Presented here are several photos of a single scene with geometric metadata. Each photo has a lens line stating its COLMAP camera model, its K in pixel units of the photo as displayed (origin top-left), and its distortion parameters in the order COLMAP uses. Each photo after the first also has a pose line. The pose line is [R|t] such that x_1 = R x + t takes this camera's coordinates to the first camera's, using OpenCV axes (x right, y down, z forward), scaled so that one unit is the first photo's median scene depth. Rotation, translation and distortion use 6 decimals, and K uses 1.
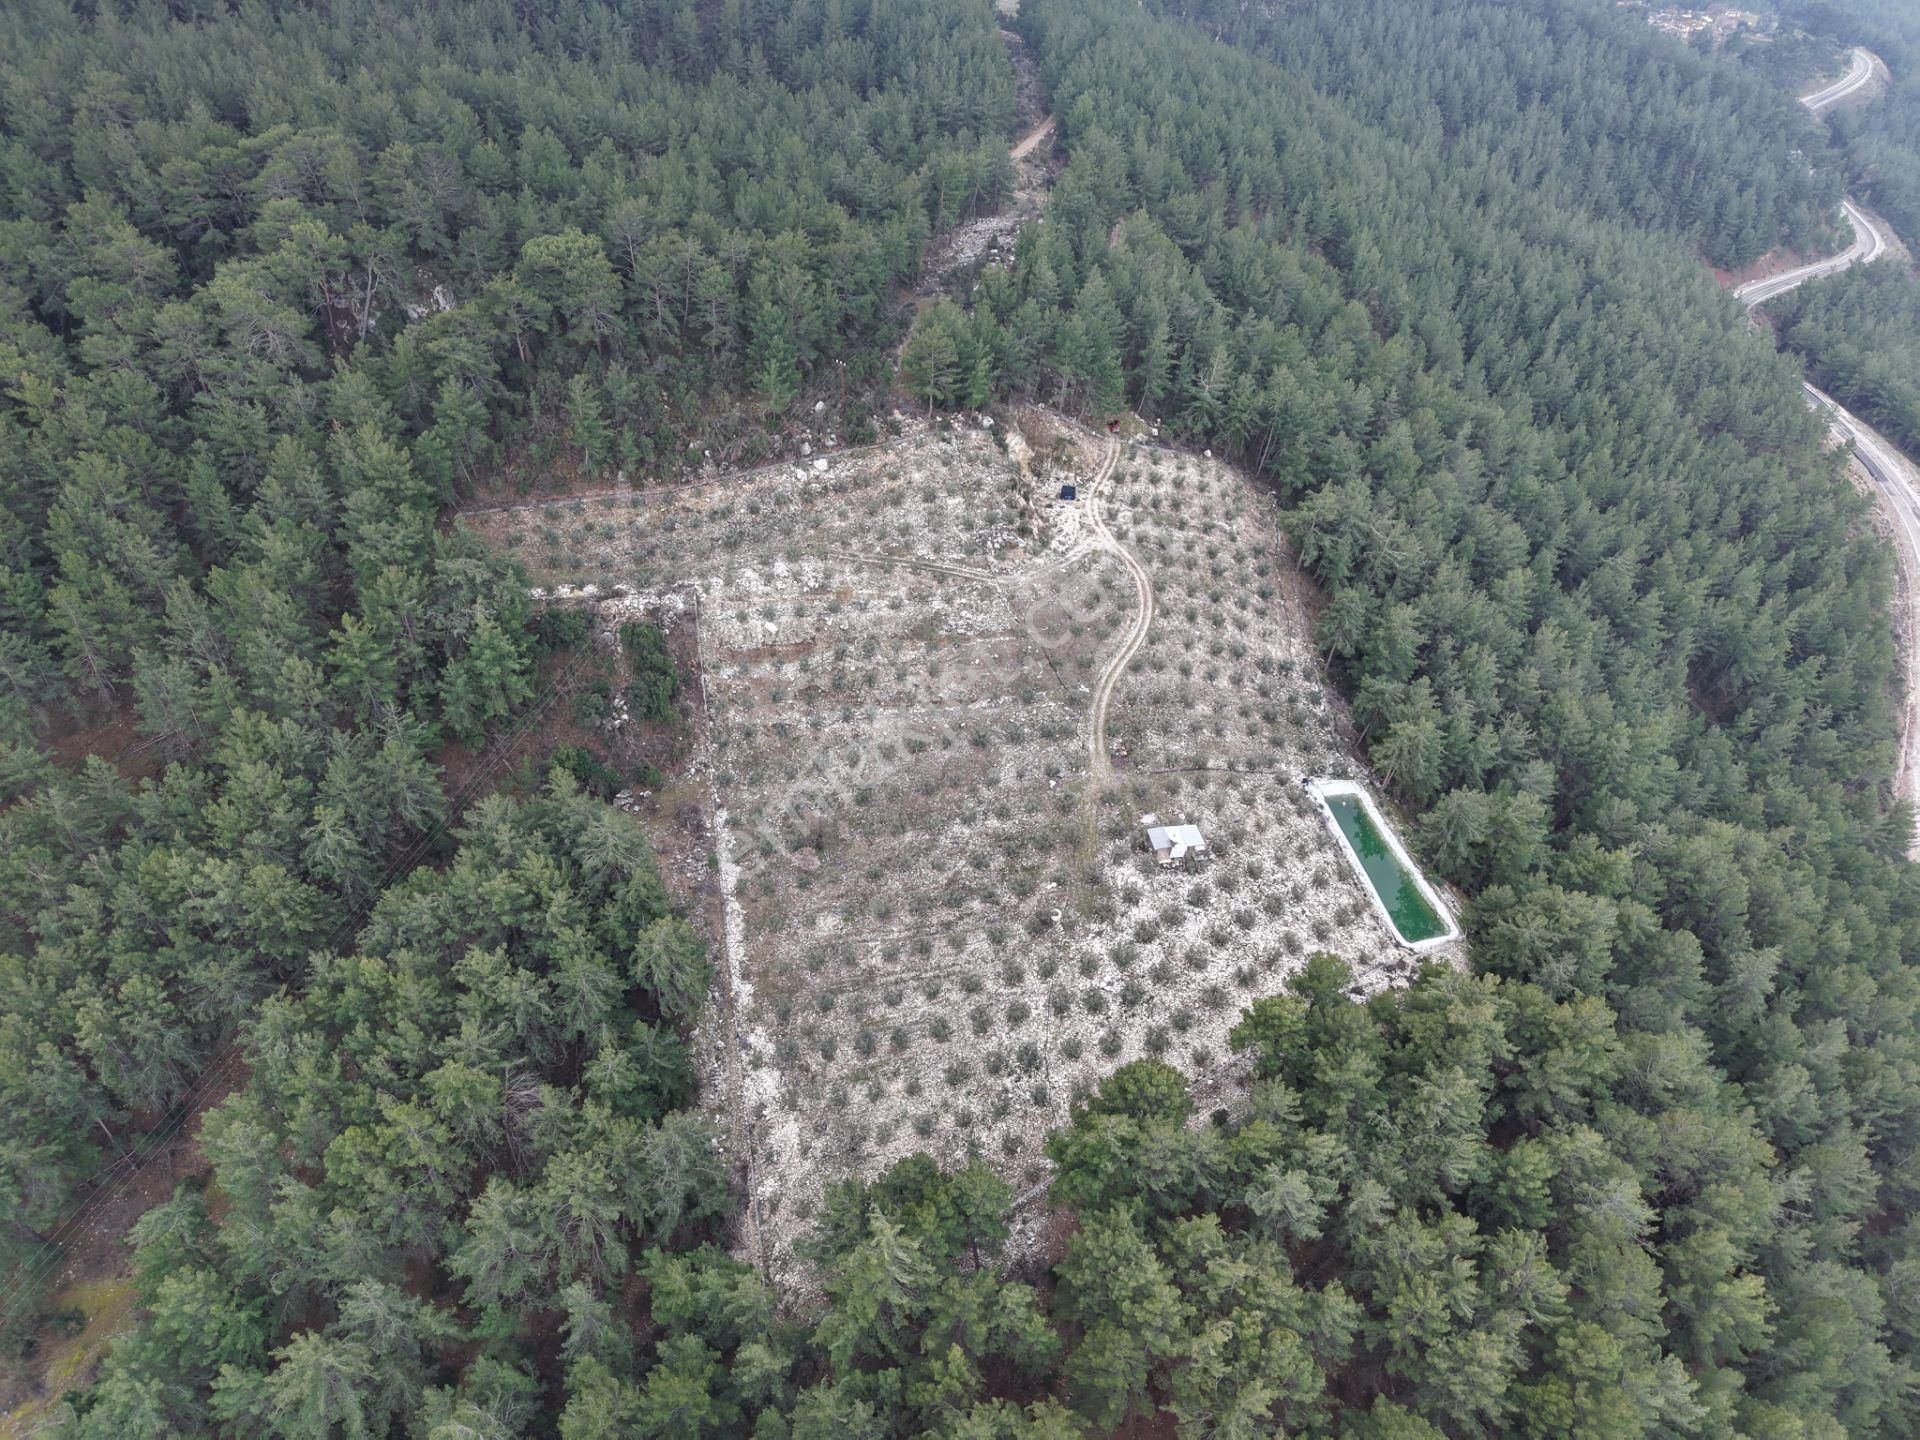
lens RADIAL K [[1250.5, 0, 955.2], [0, 1250.5, 721.2], [0, 0, 1]] dist [0.102425, -0.128756]
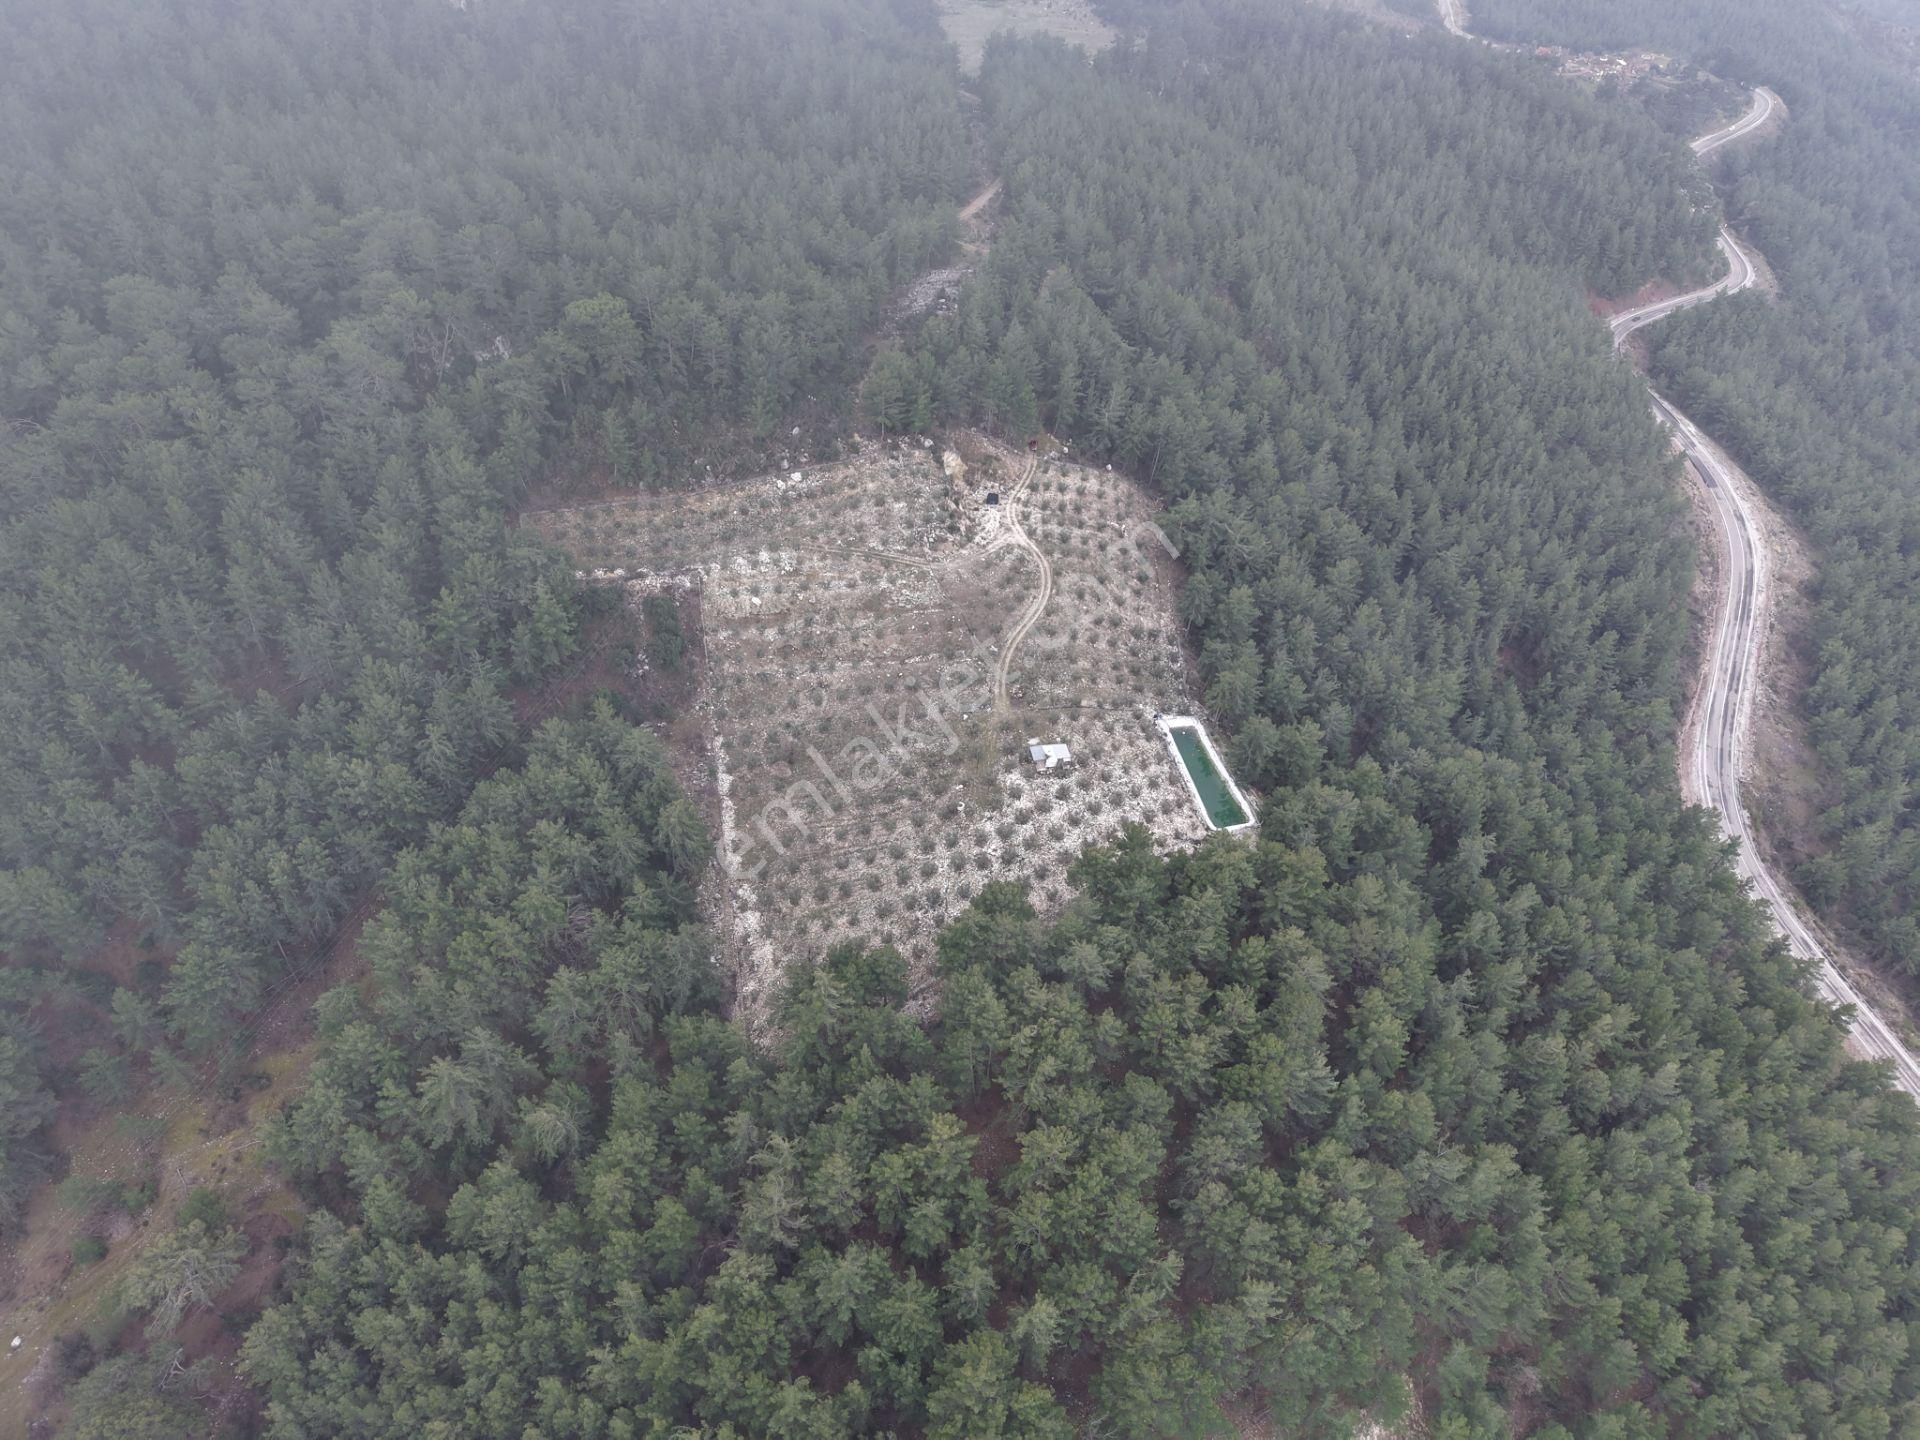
lens RADIAL K [[1243.2, 0, 961.0], [0, 1243.2, 727.7], [0, 0, 1]] dist [0.116470, -0.163587]
pose [[0.999995, 0.001365, 0.002838, 0.063098], [-0.001384, 0.999977, 0.006586, 0.048024], [-0.002829, -0.006589, 0.999974, -0.306972]]
